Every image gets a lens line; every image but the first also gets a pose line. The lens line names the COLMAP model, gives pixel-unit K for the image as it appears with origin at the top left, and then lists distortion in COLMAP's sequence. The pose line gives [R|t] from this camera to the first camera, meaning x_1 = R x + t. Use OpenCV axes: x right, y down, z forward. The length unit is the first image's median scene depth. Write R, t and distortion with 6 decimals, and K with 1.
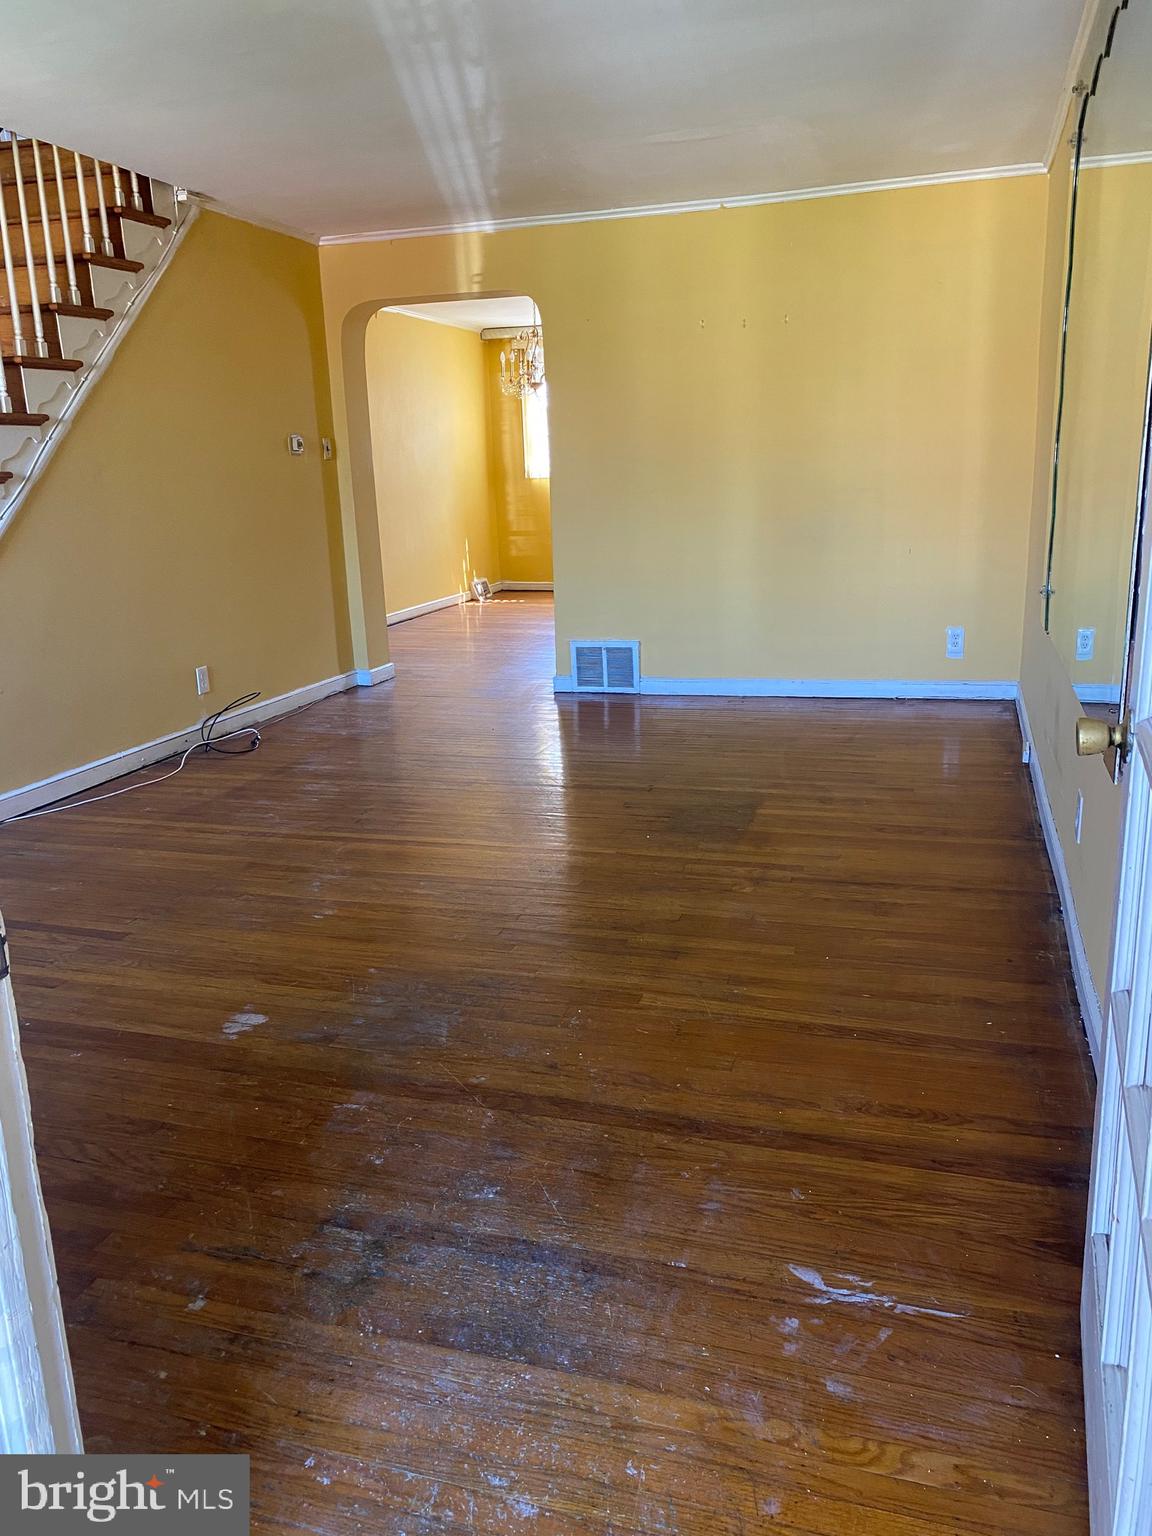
lens RADIAL K [[1161.8, 0, 582.0], [0, 1161.8, 762.7], [0, 0, 1]] dist [0.039056, -0.051977]
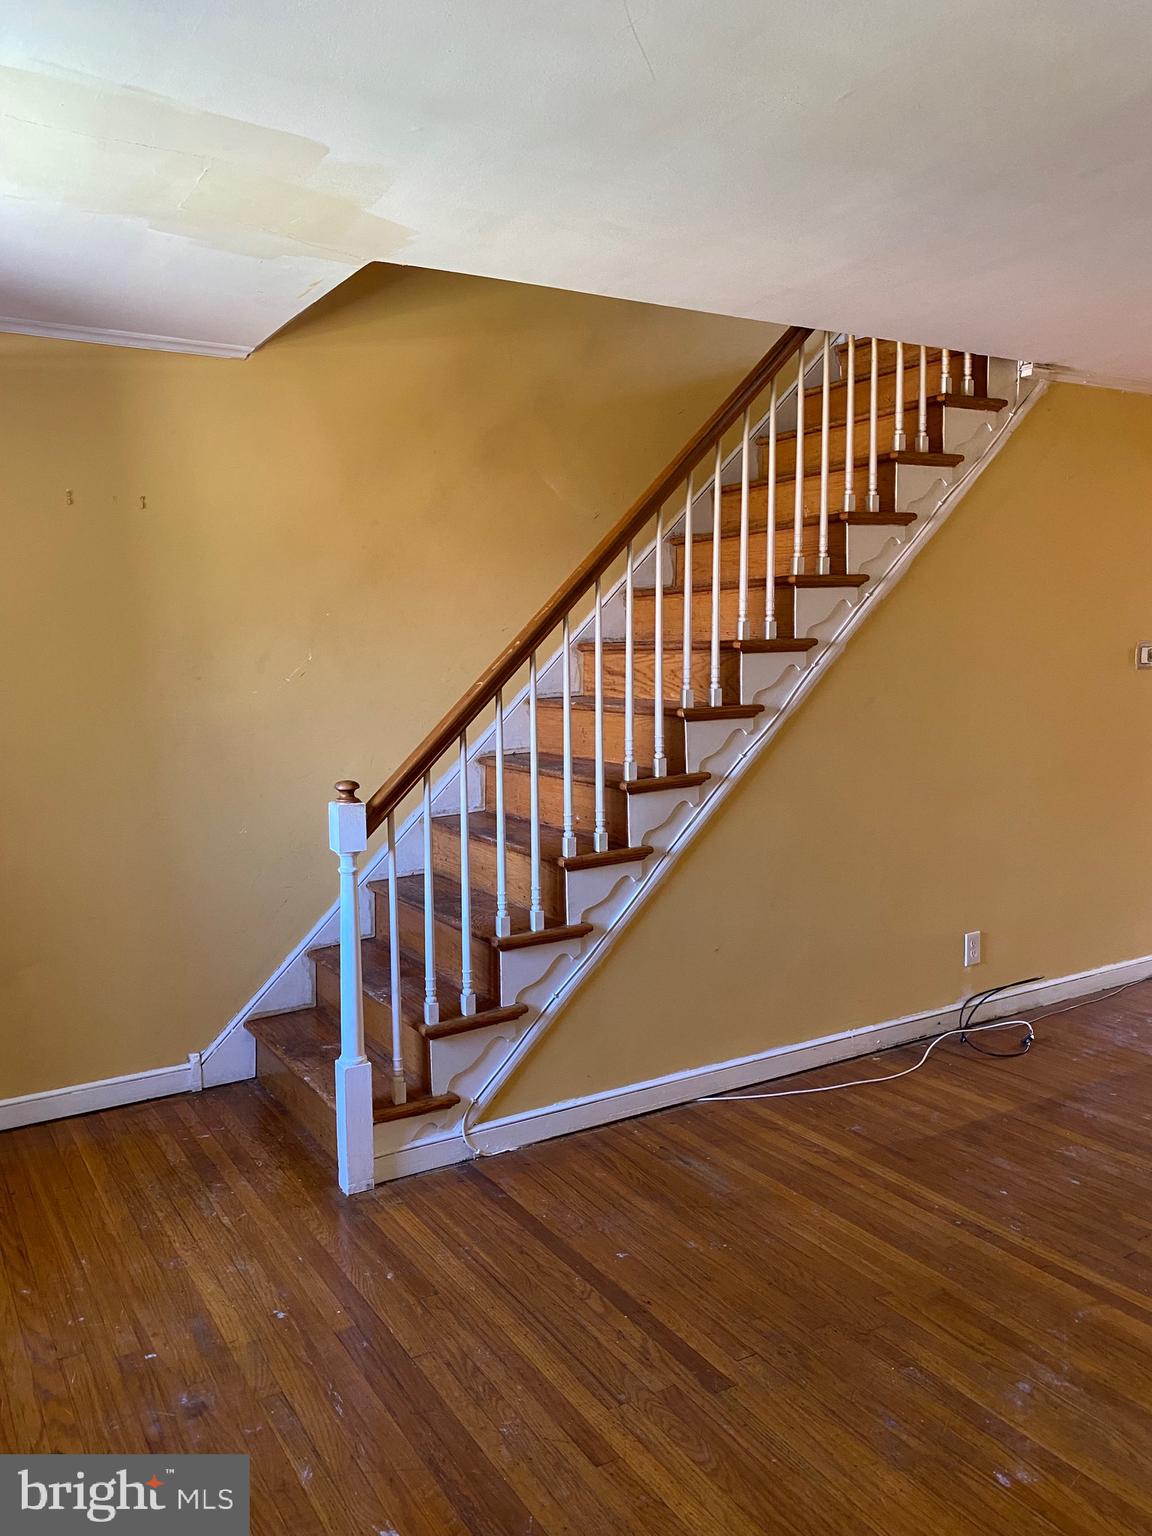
lens RADIAL K [[1161.8, 0, 573.2], [0, 1161.8, 776.9], [0, 0, 1]] dist [0.039056, -0.051977]
pose [[0.750499, 0.077709, -0.656287, -0.015246], [-0.159043, 0.985114, -0.065230, -0.100227], [0.641449, 0.153333, 0.751686, 0.225666]]
